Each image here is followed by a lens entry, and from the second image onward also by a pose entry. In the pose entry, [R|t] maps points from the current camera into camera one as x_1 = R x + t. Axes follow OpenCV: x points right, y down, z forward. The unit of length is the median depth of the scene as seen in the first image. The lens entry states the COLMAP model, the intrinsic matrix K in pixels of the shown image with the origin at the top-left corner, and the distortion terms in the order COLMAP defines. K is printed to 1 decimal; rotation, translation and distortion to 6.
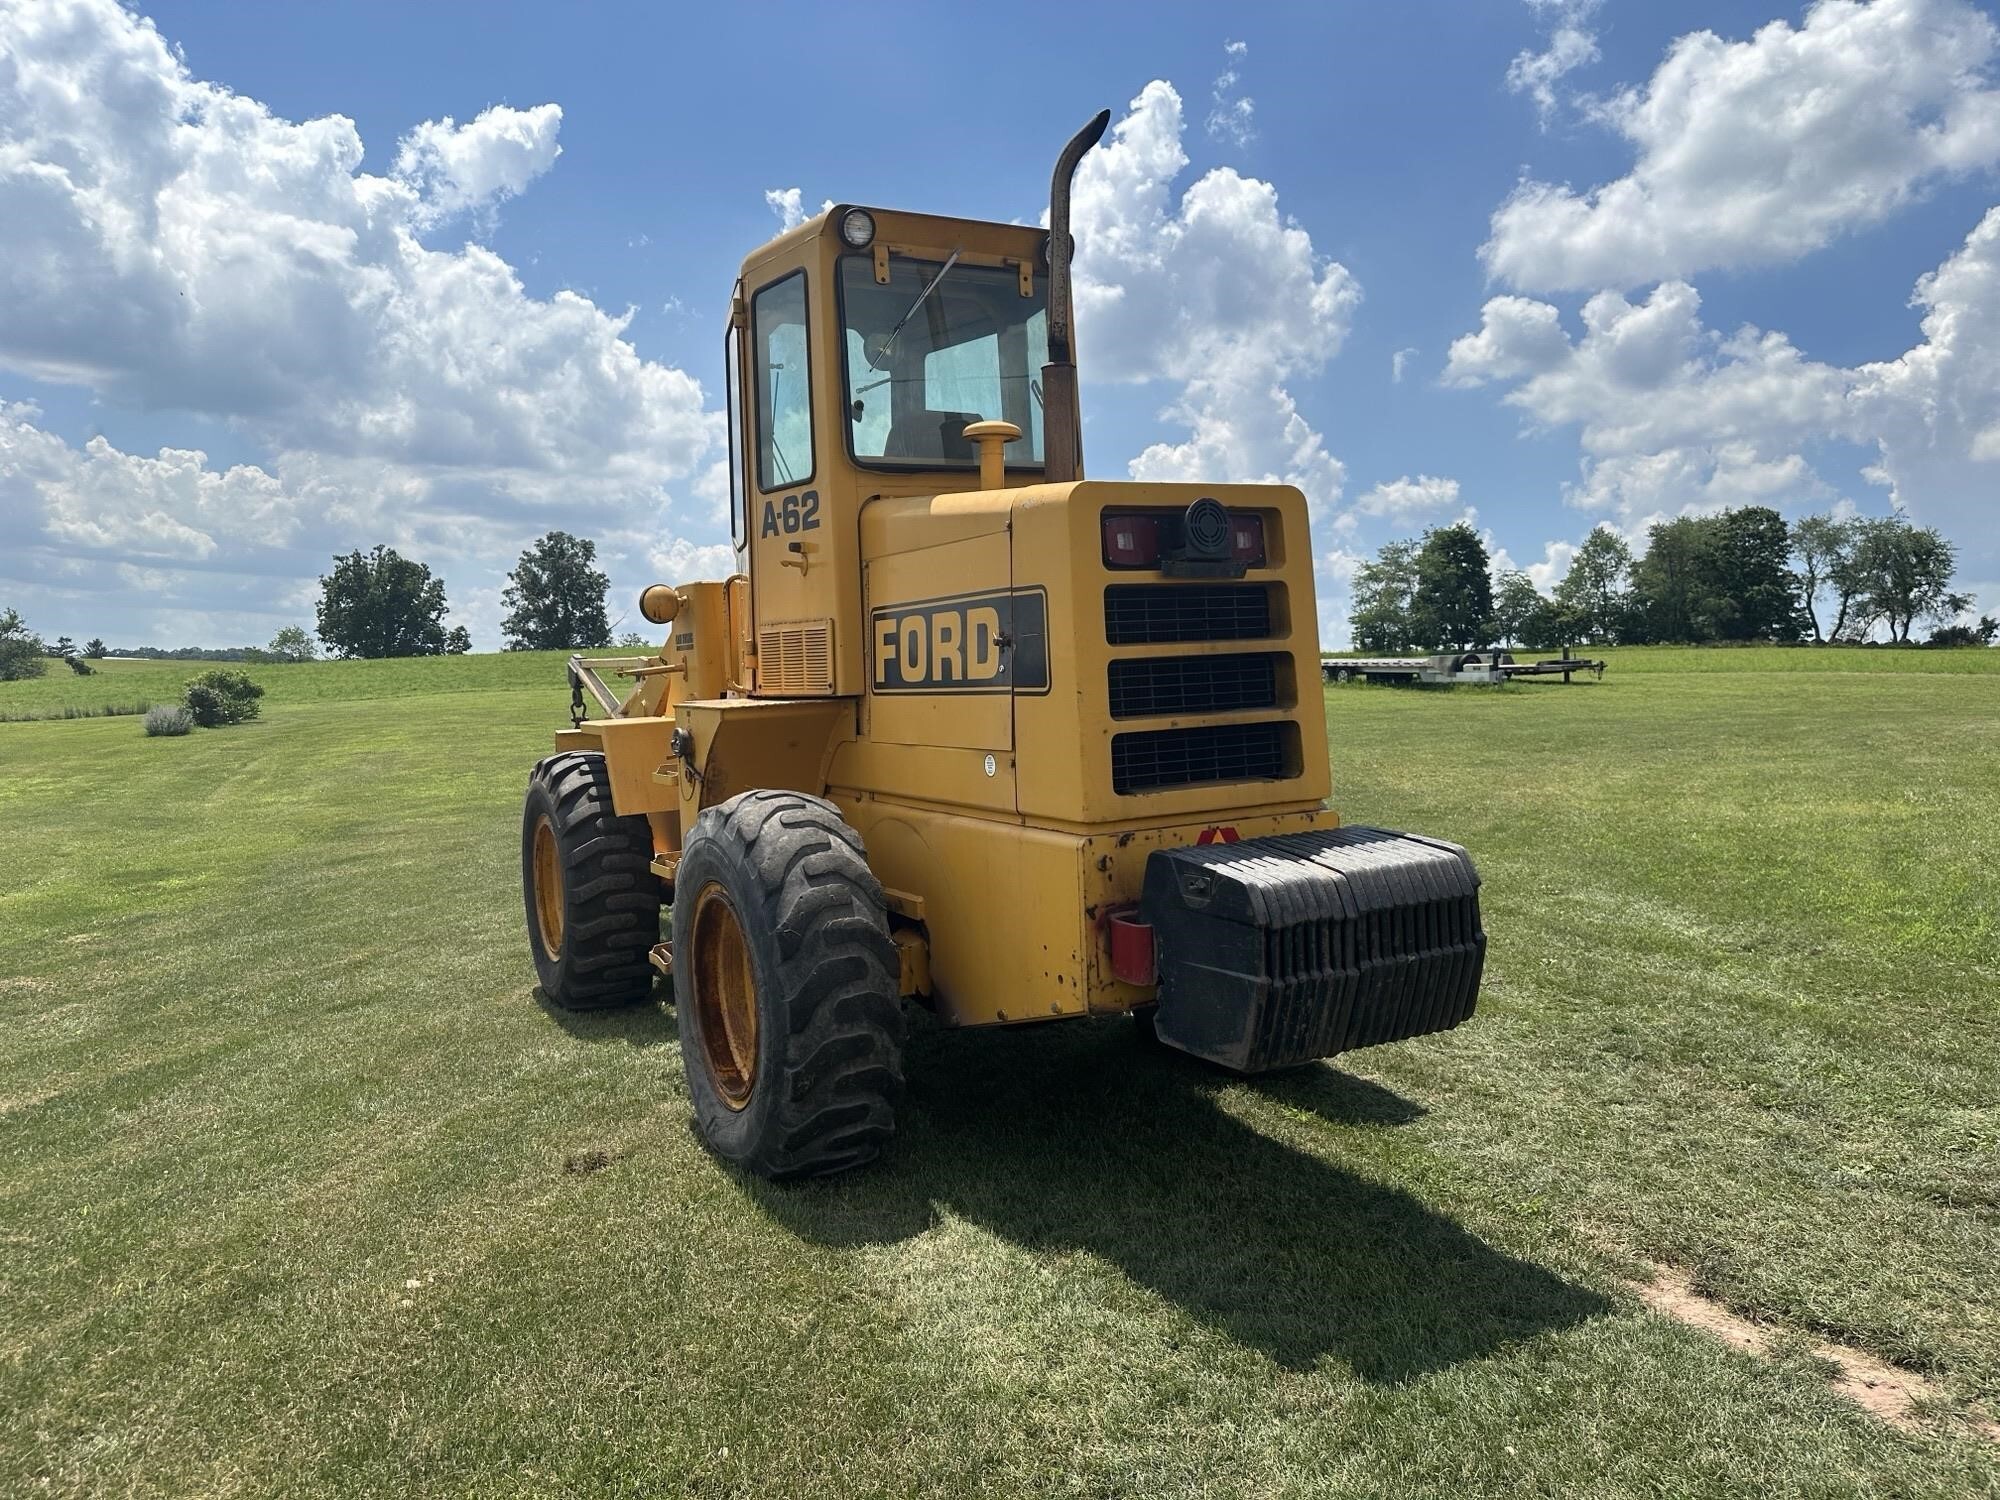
lens RADIAL K [[1484.0, 0, 998.5], [0, 1484.0, 674.2], [0, 0, 1]] dist [-0.009223, -0.005471]
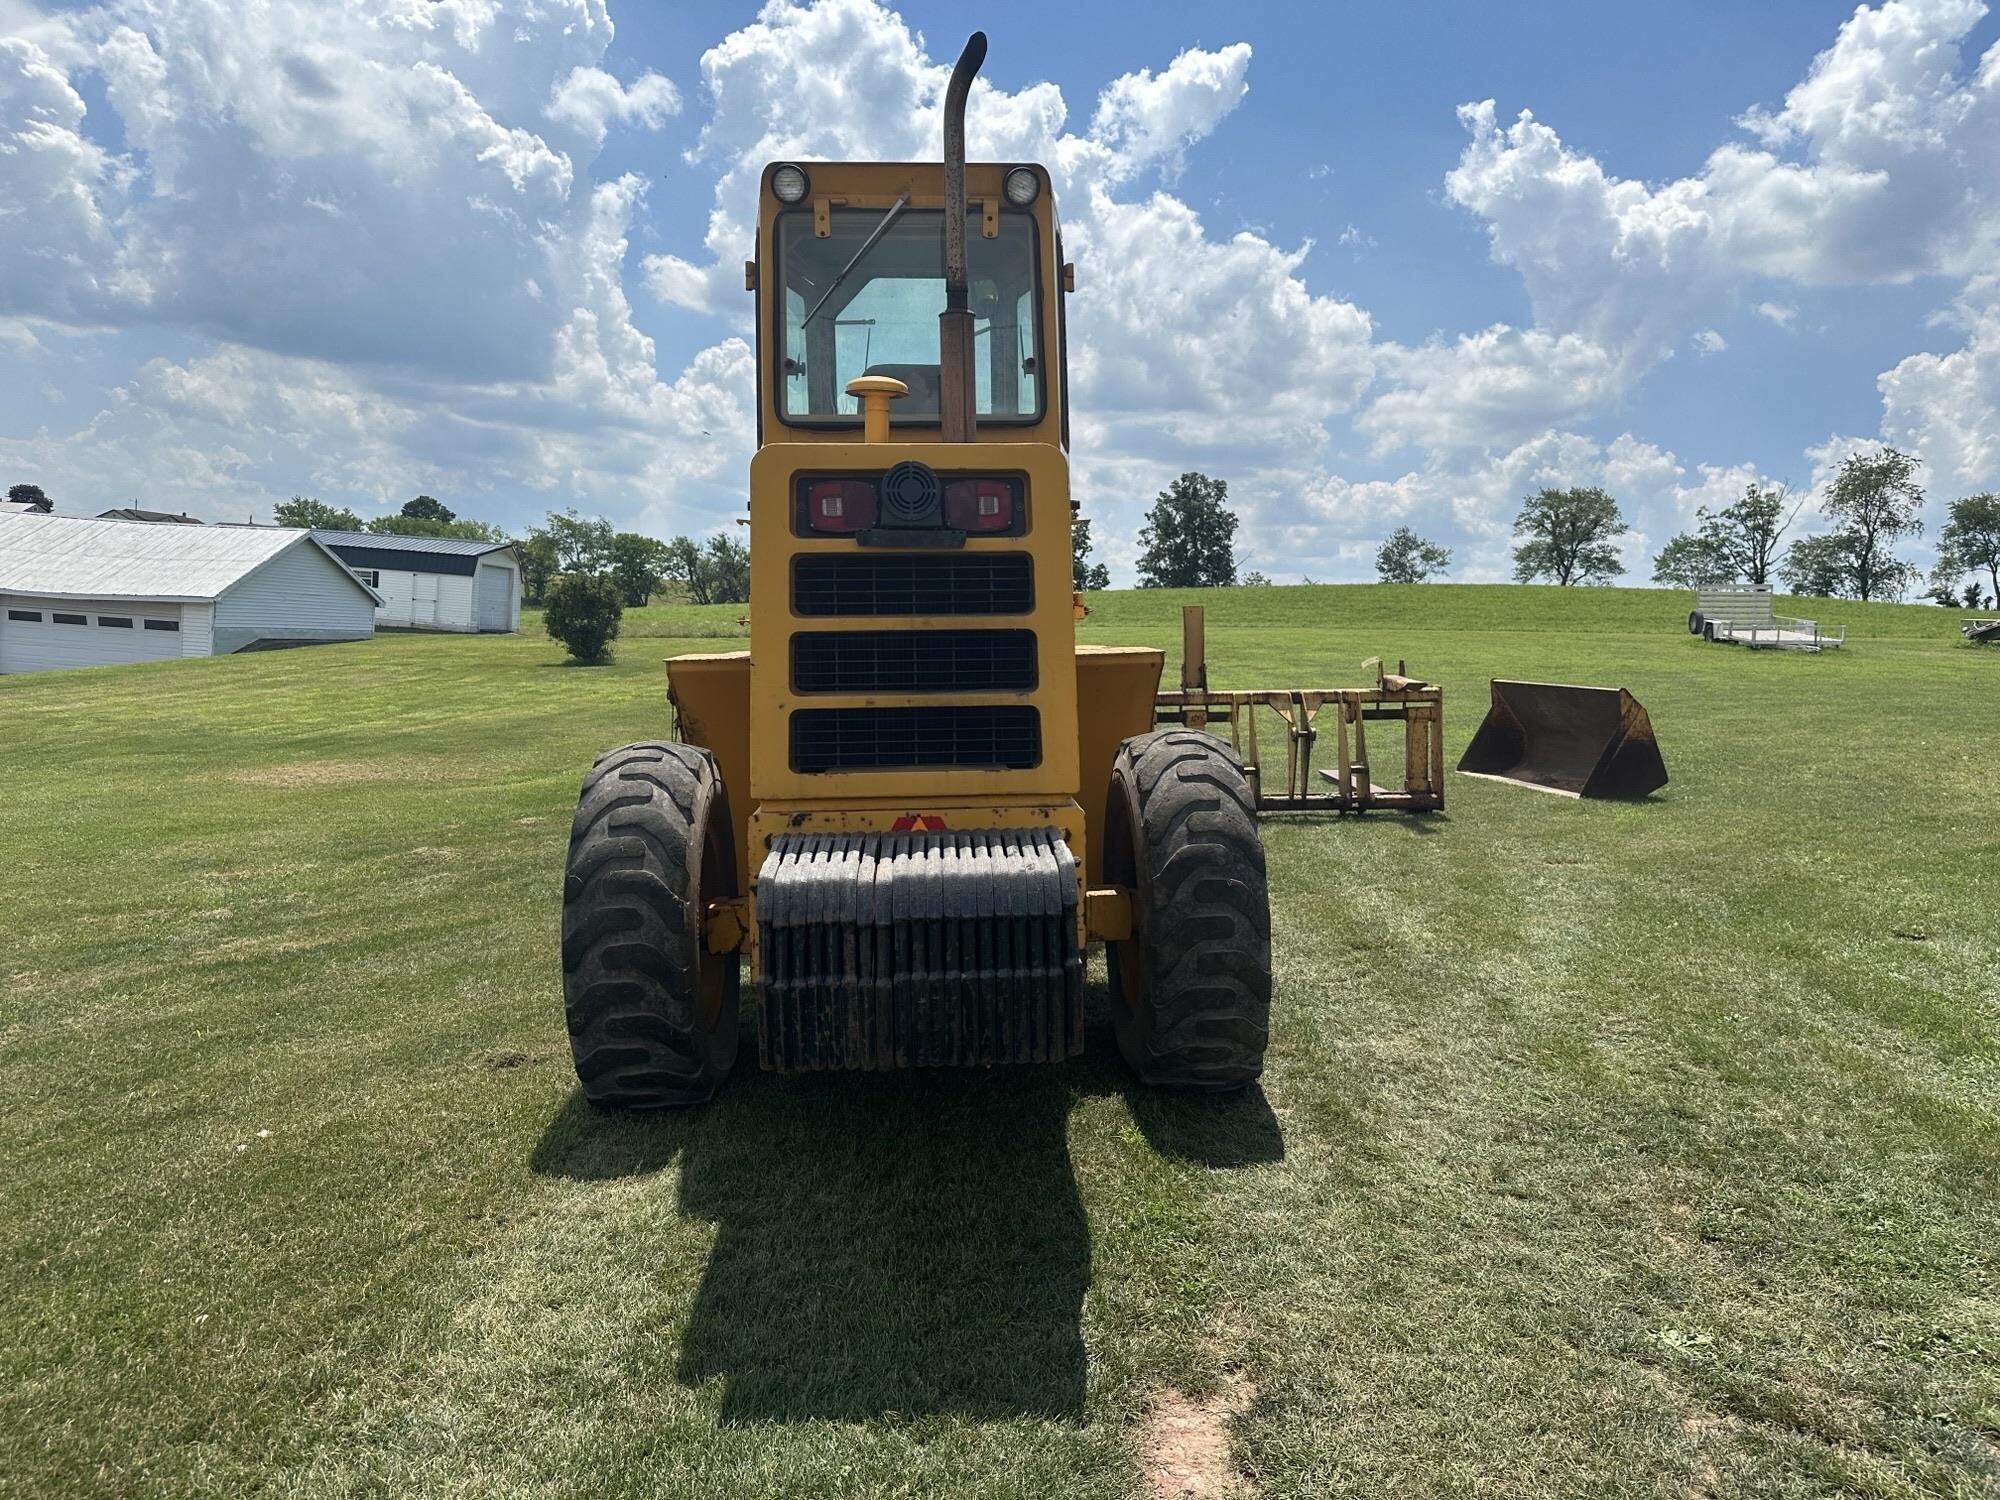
lens RADIAL K [[1454.6, 0, 1000.0], [0, 1454.6, 750.0], [0, 0, 1]] dist [-0.001728, -0.000421]
pose [[0.902510, 0.059100, -0.426594, 0.572165], [-0.018289, 0.994905, 0.099139, -0.029149], [0.430279, -0.081672, 0.898993, 0.190976]]
